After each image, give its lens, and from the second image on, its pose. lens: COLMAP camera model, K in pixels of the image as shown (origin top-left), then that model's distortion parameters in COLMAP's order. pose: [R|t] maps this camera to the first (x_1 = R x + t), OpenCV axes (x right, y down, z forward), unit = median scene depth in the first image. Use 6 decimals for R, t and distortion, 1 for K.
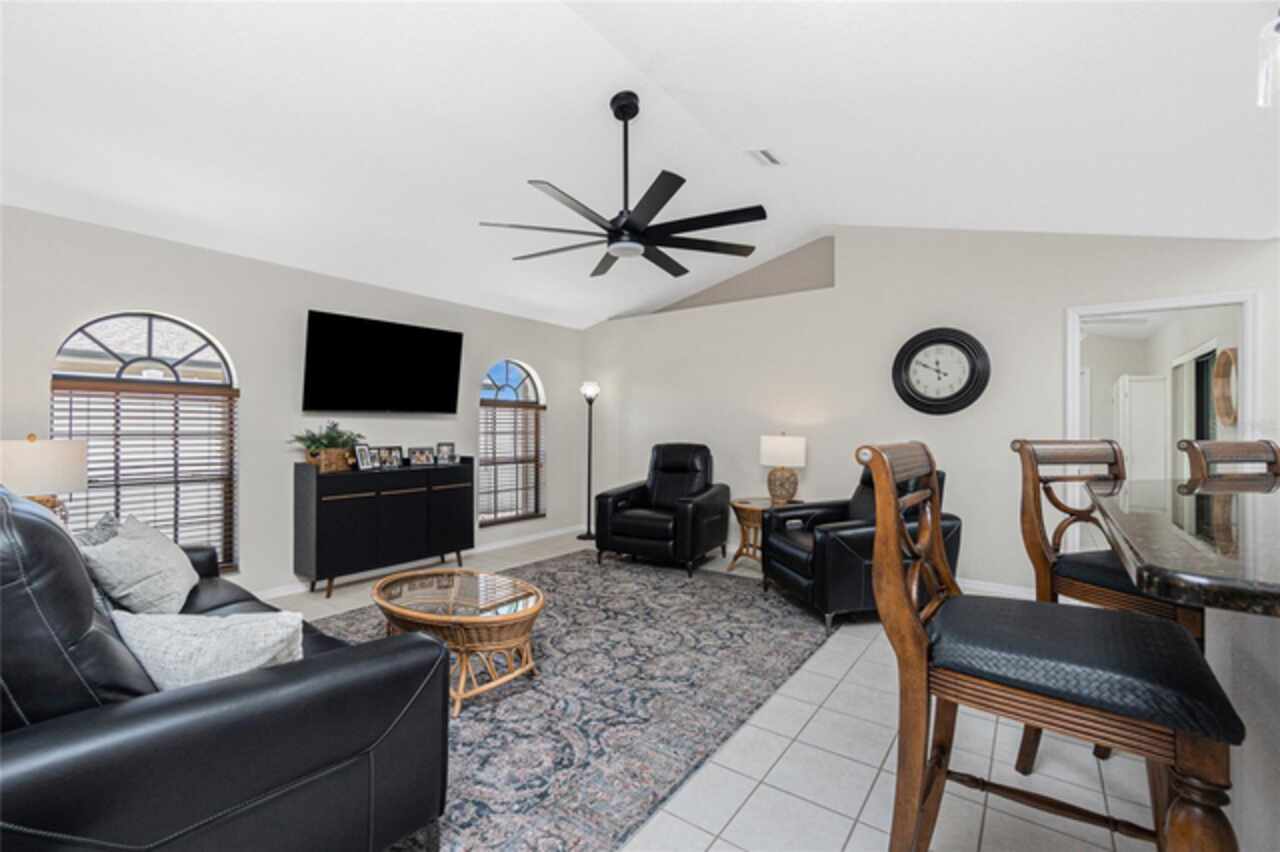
lens RADIAL K [[553.8, 0, 640.4], [0, 553.8, 428.7], [0, 0, 1]] dist [-0.008260, 0.001722]
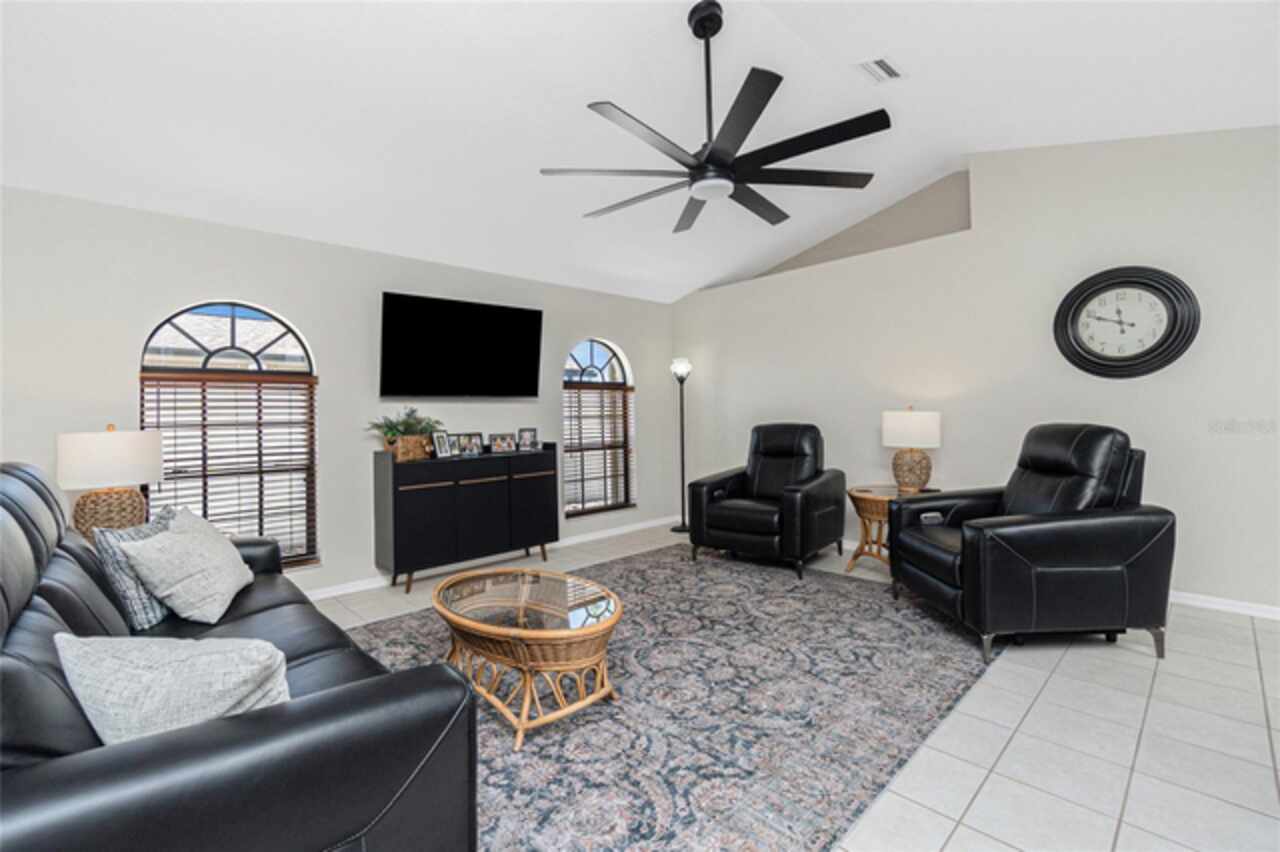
lens RADIAL K [[553.8, 0, 644.9], [0, 553.8, 411.2], [0, 0, 1]] dist [-0.008260, 0.001722]
pose [[0.984729, -0.026556, -0.172058, 0.008362], [0.024983, 0.999624, -0.011299, 0.016319], [0.172293, 0.006828, 0.985022, 0.143828]]
